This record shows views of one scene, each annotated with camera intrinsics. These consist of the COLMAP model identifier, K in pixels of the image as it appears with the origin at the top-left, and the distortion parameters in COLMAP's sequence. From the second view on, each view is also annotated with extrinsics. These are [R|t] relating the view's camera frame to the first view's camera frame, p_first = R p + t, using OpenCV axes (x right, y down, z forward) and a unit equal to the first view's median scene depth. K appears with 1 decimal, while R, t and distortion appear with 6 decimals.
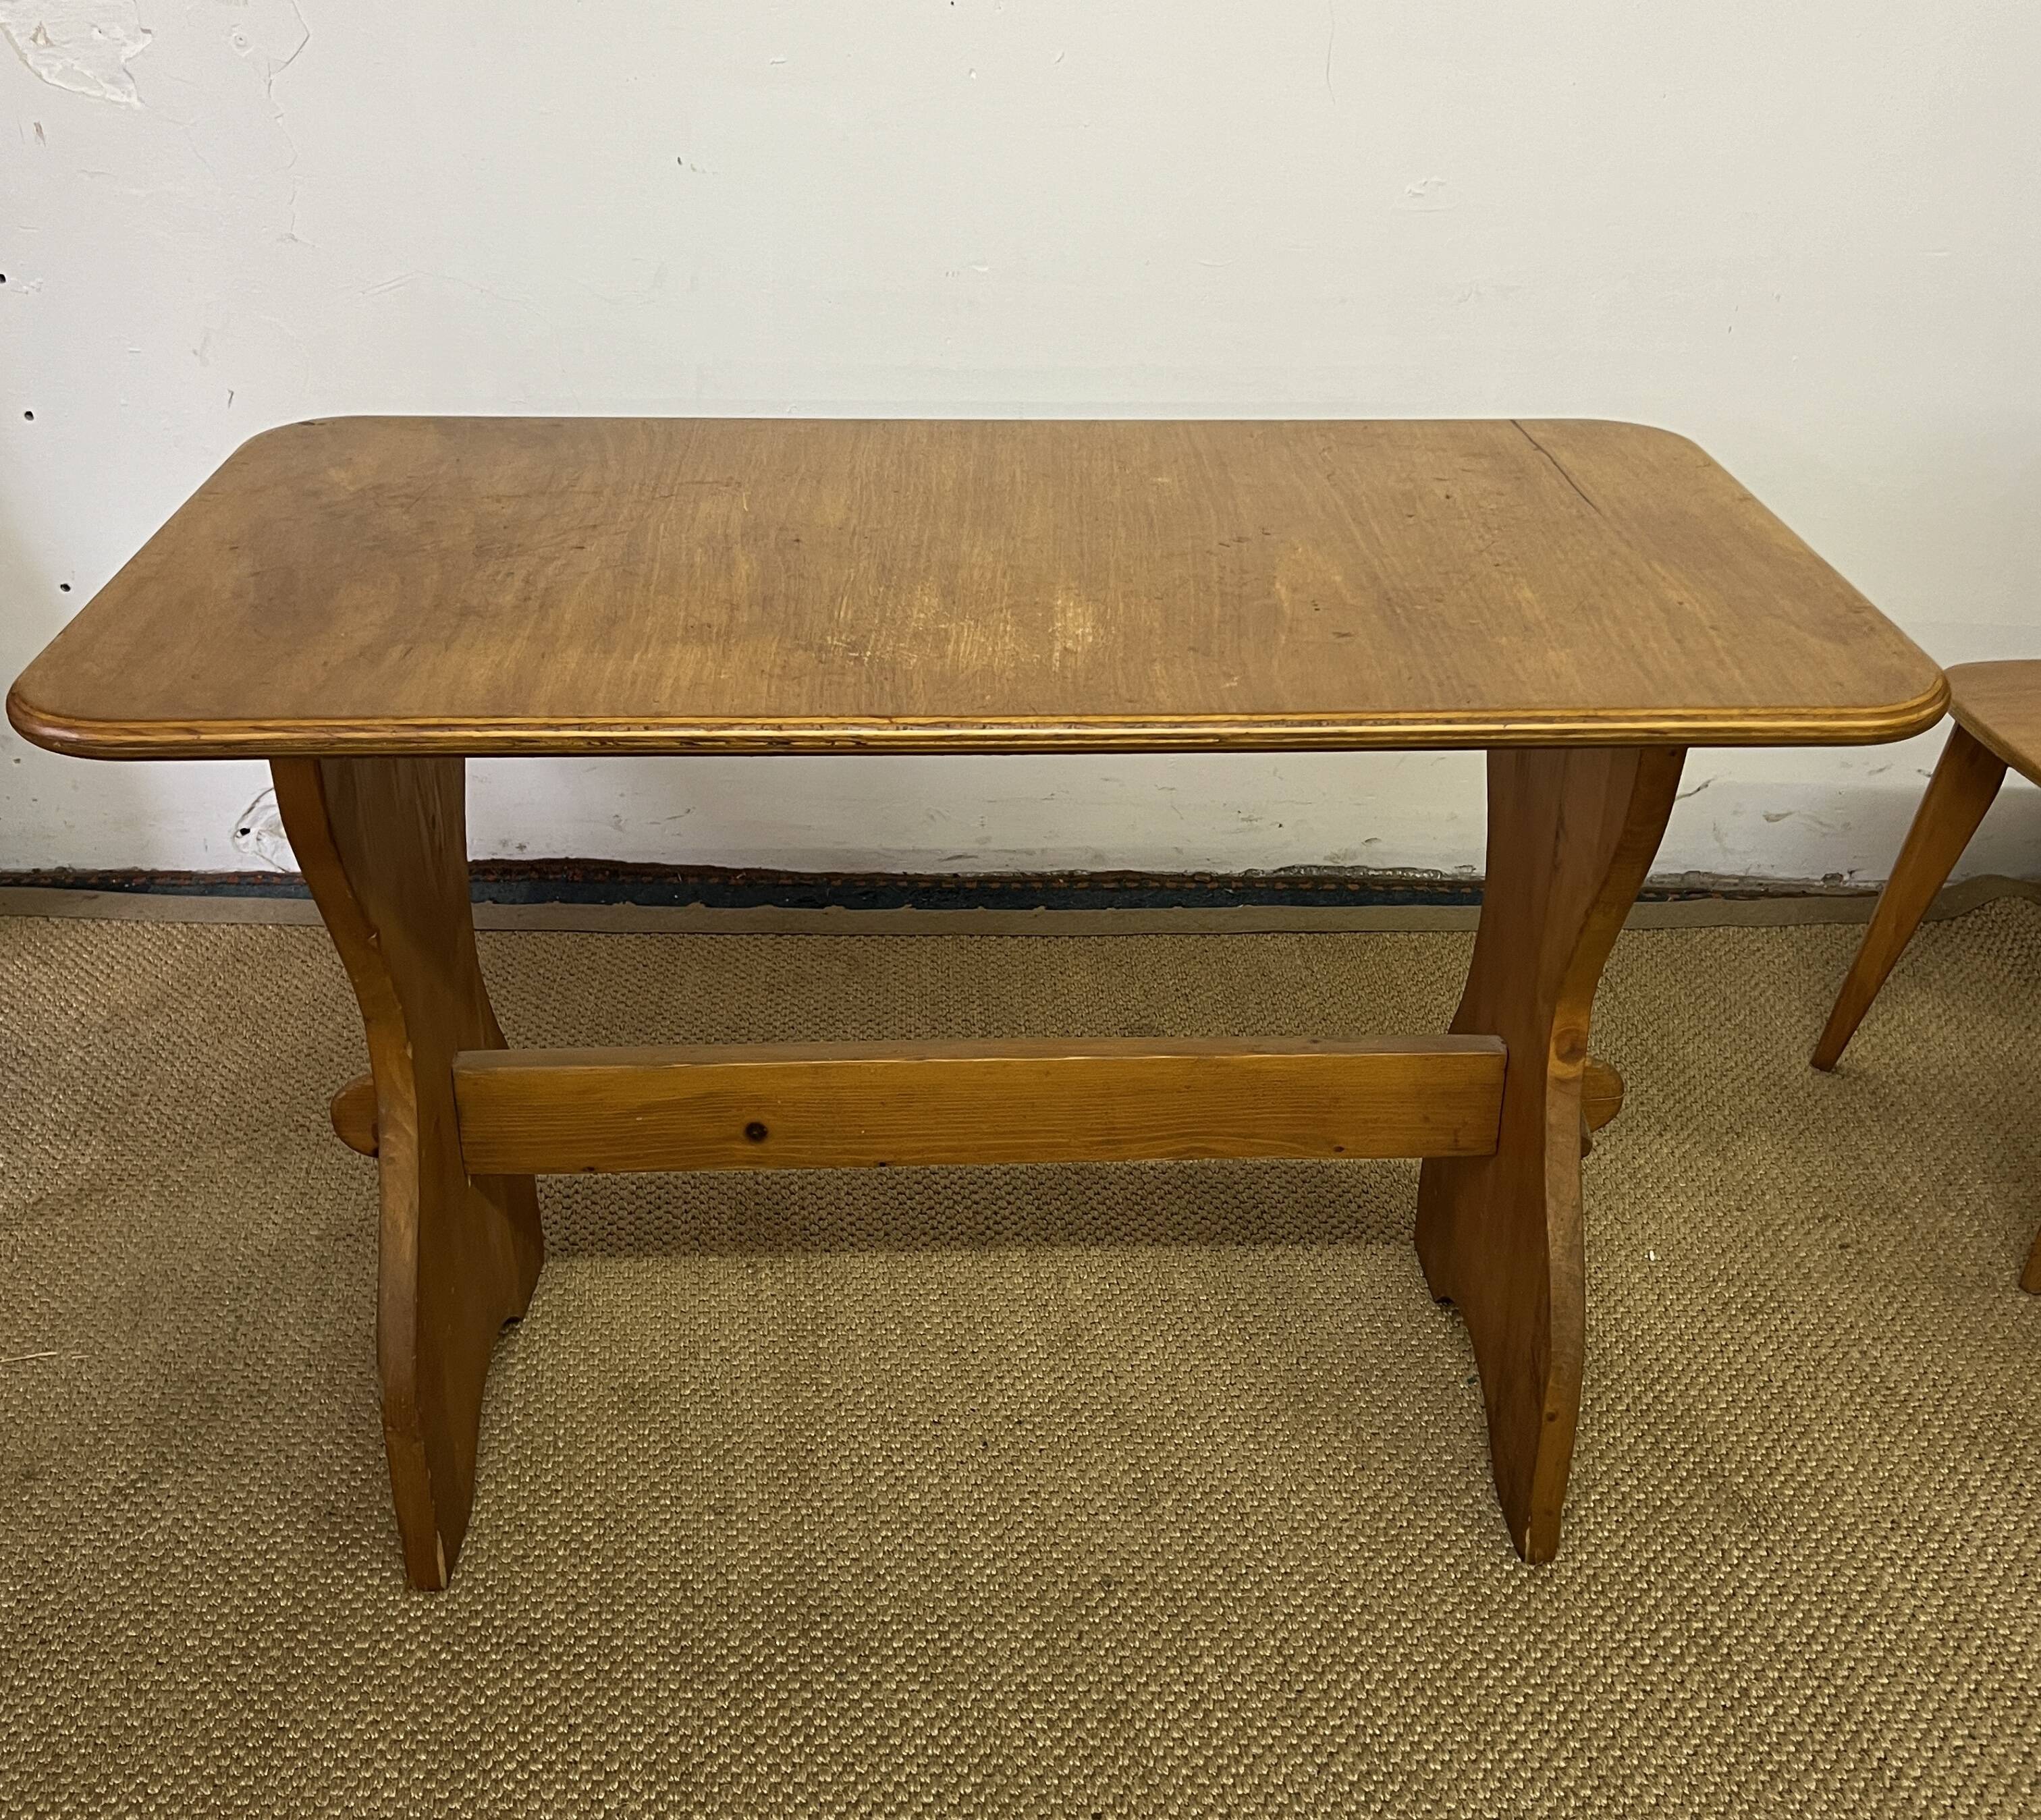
lens RADIAL K [[2174.3, 0, 1033.7], [0, 2174.3, 870.3], [0, 0, 1]] dist [0.065657, -0.088181]
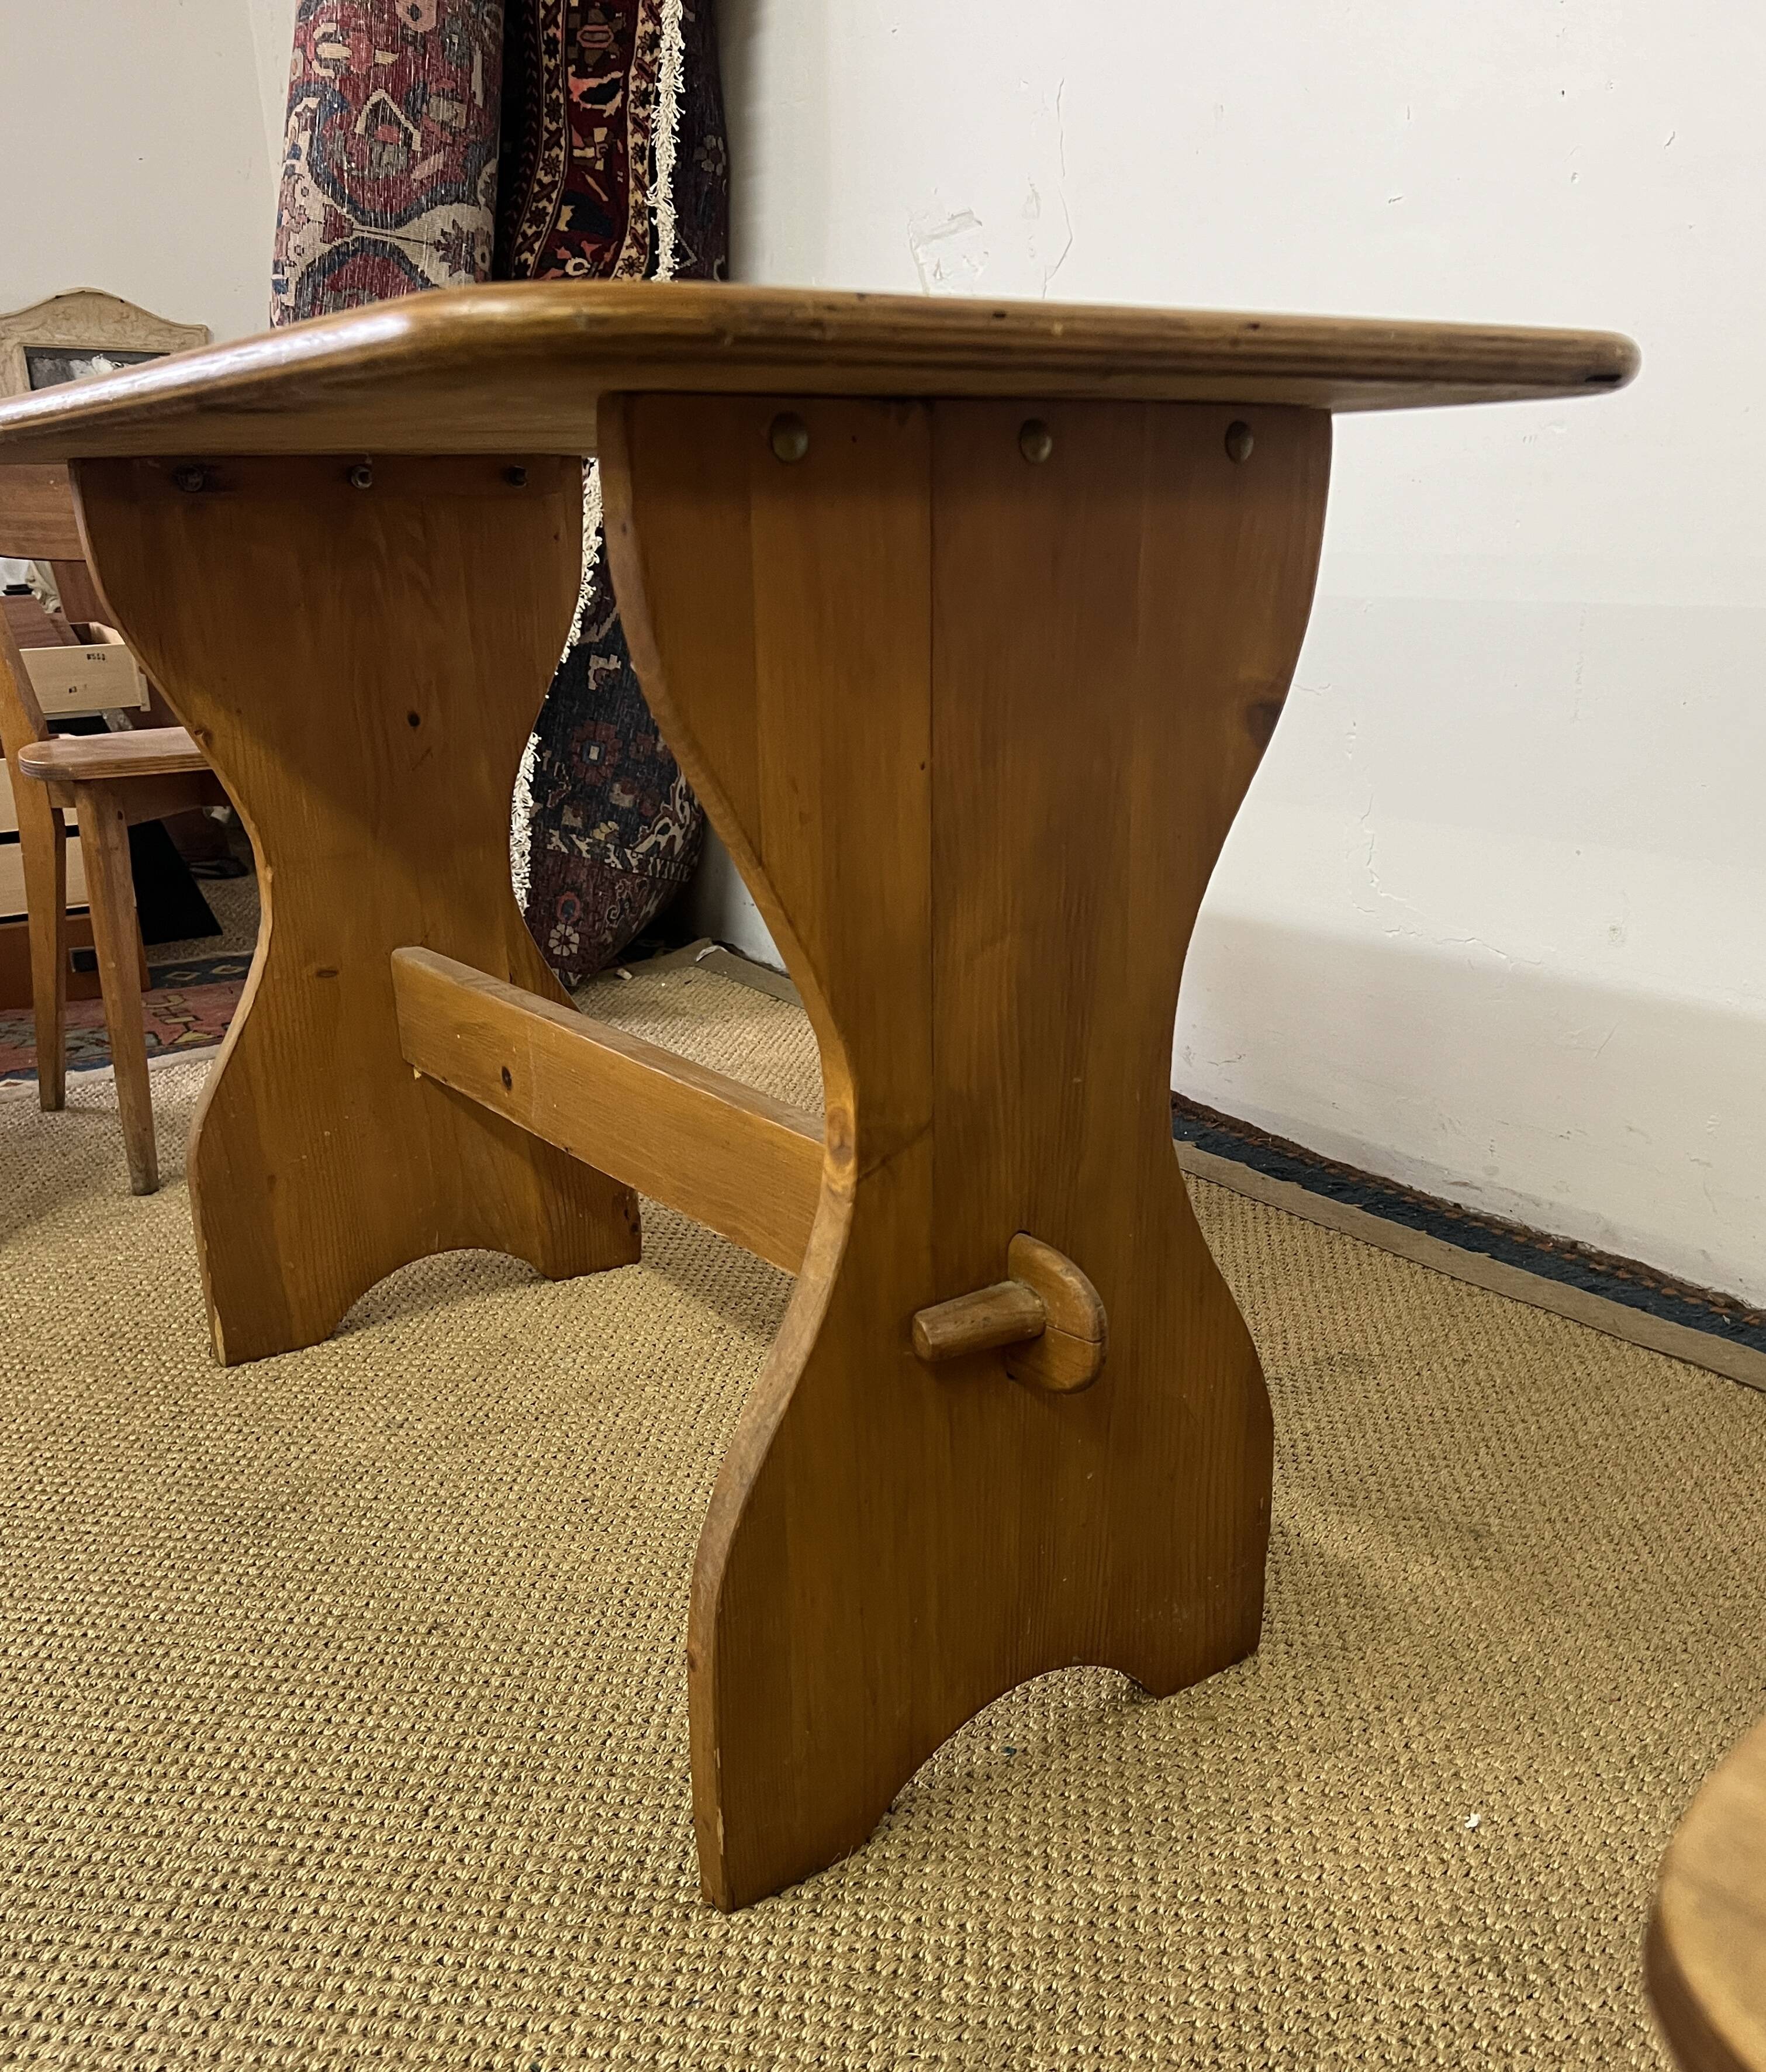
lens RADIAL K [[1881.5, 0, 877.9], [0, 1881.5, 1212.4], [0, 0, 1]] dist [0.059624, -0.081188]
pose [[0.535479, 0.273758, -0.798948, 0.678424], [-0.365658, 0.927893, 0.072865, 0.052690], [0.761286, 0.253124, 0.596969, 0.633394]]
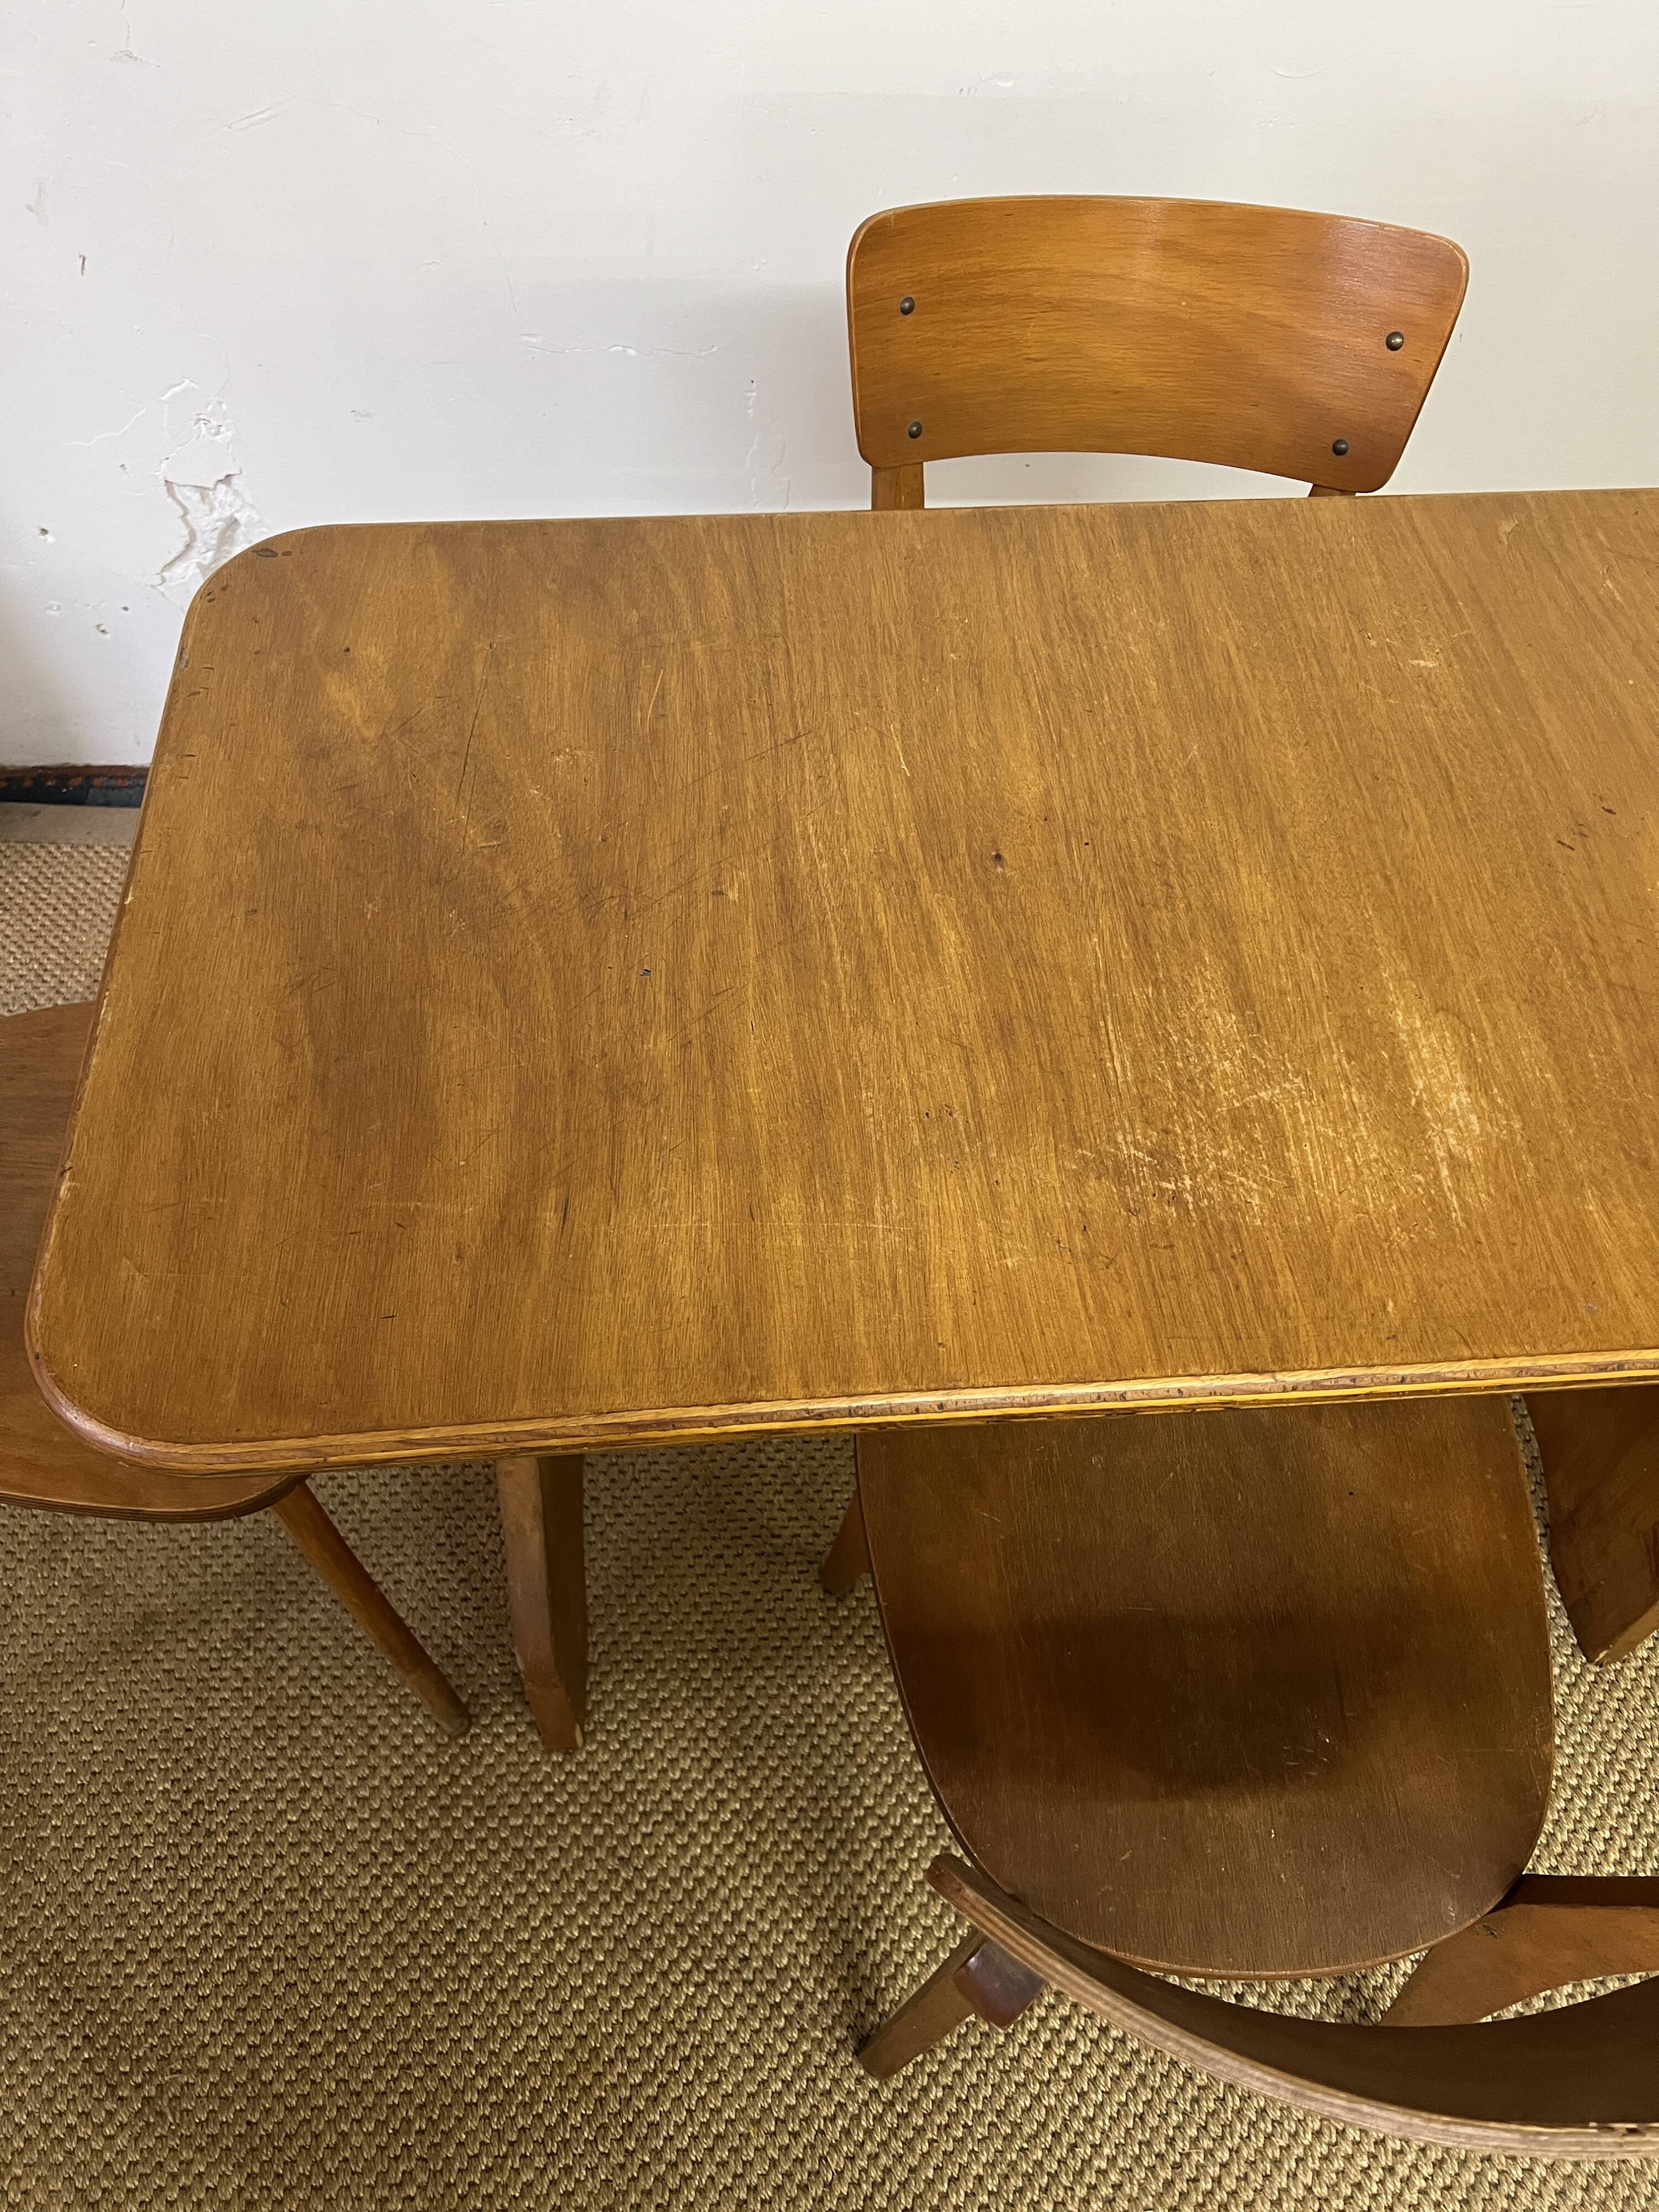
lens RADIAL K [[1671.8, 0, 828.1], [0, 1671.8, 1116.9], [0, 0, 1]] dist [0.058906, -0.071391]
pose [[0.998976, -0.027749, 0.035730, -0.168462], [0.009553, 0.901371, 0.432942, -0.283177], [-0.044220, -0.432157, 0.900713, 0.394541]]
